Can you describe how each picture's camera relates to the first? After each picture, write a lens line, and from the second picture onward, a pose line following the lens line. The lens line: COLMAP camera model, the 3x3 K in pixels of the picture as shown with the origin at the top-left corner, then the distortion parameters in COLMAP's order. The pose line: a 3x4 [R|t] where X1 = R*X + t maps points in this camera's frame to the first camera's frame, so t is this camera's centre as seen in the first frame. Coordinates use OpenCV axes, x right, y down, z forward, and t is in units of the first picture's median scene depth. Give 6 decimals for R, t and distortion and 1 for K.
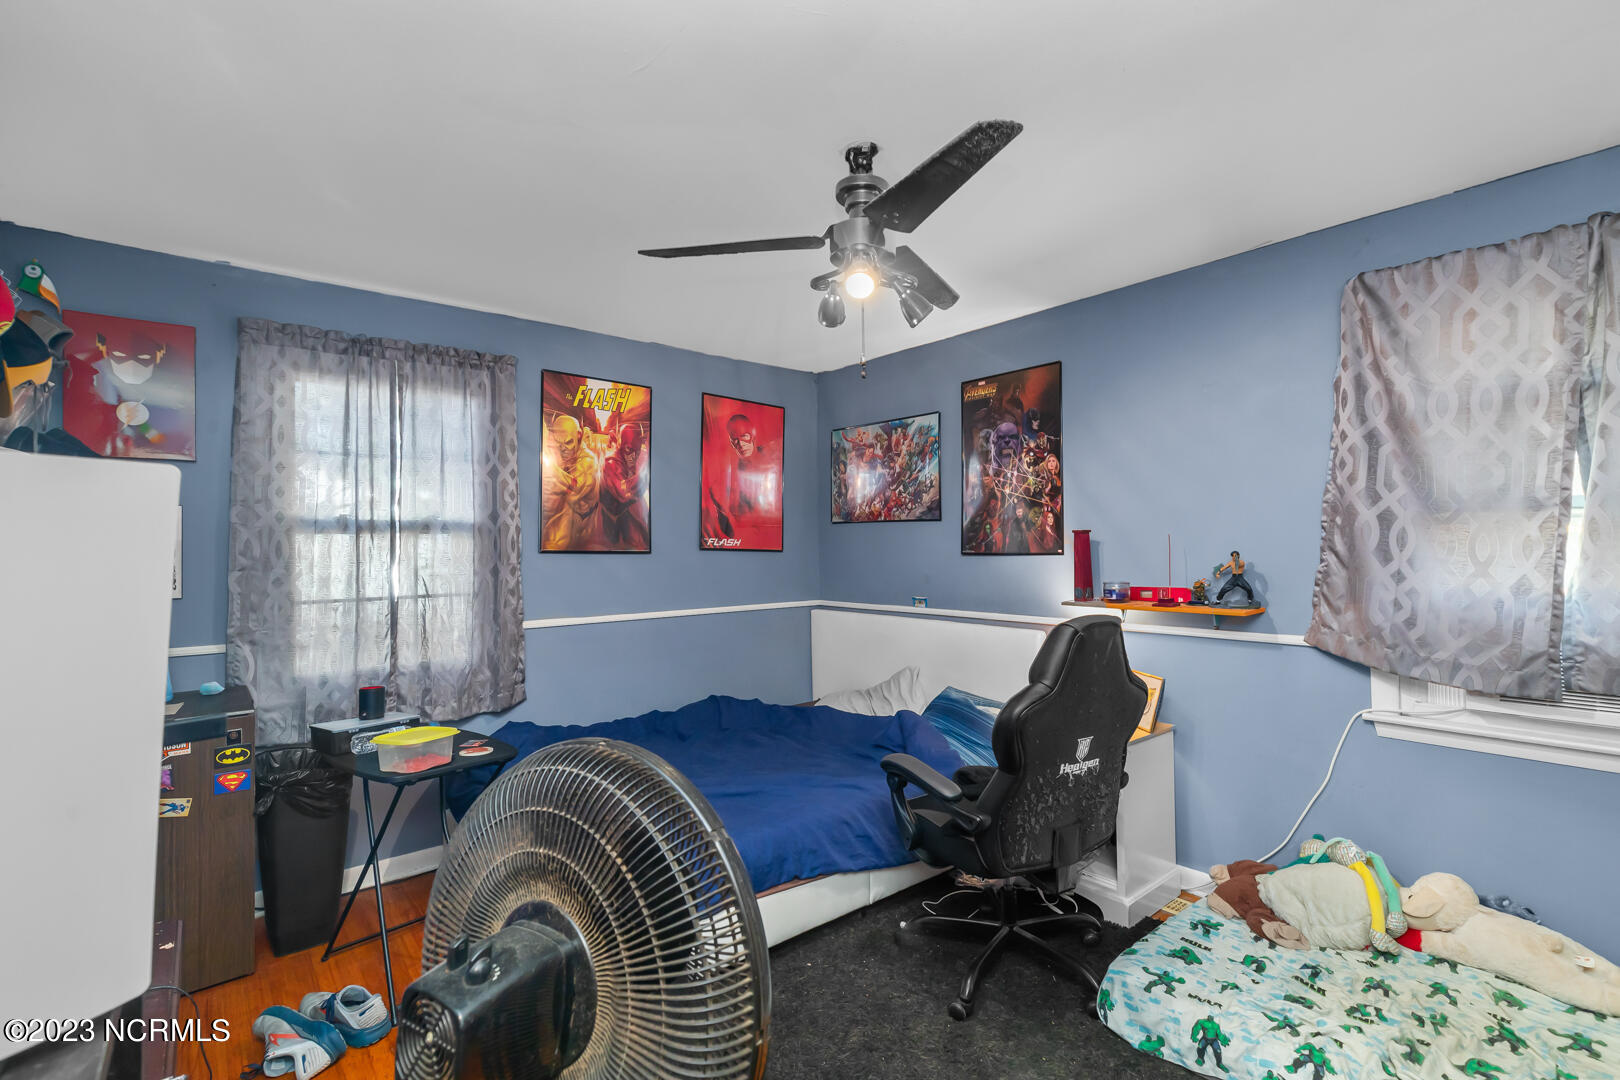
lens RADIAL K [[722.7, 0, 838.5], [0, 722.7, 541.9], [0, 0, 1]] dist [0.020274, -0.011849]
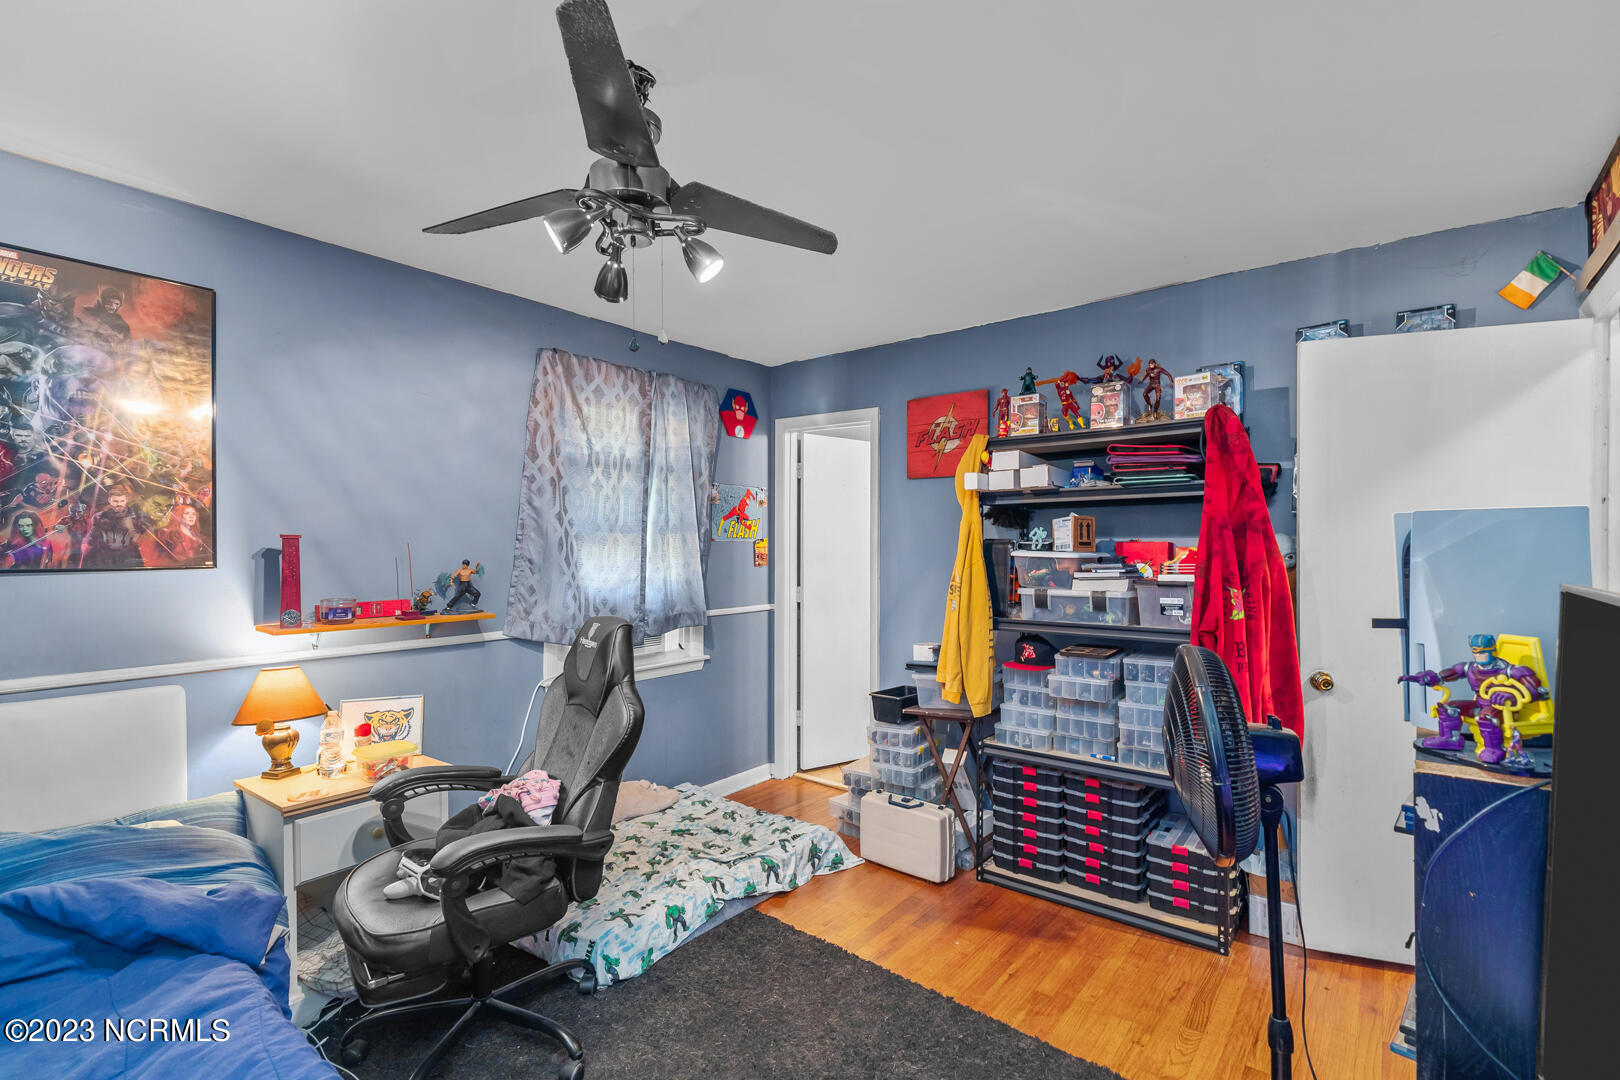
lens RADIAL K [[738.8, 0, 810.0], [0, 738.8, 558.6], [0, 0, 1]] dist [-0.000208, -0.000057]
pose [[-0.184875, -0.001208, 0.982761, -0.472825], [0.002317, 0.999996, 0.001665, 0.007932], [-0.982759, 0.002585, -0.184872, 0.541124]]
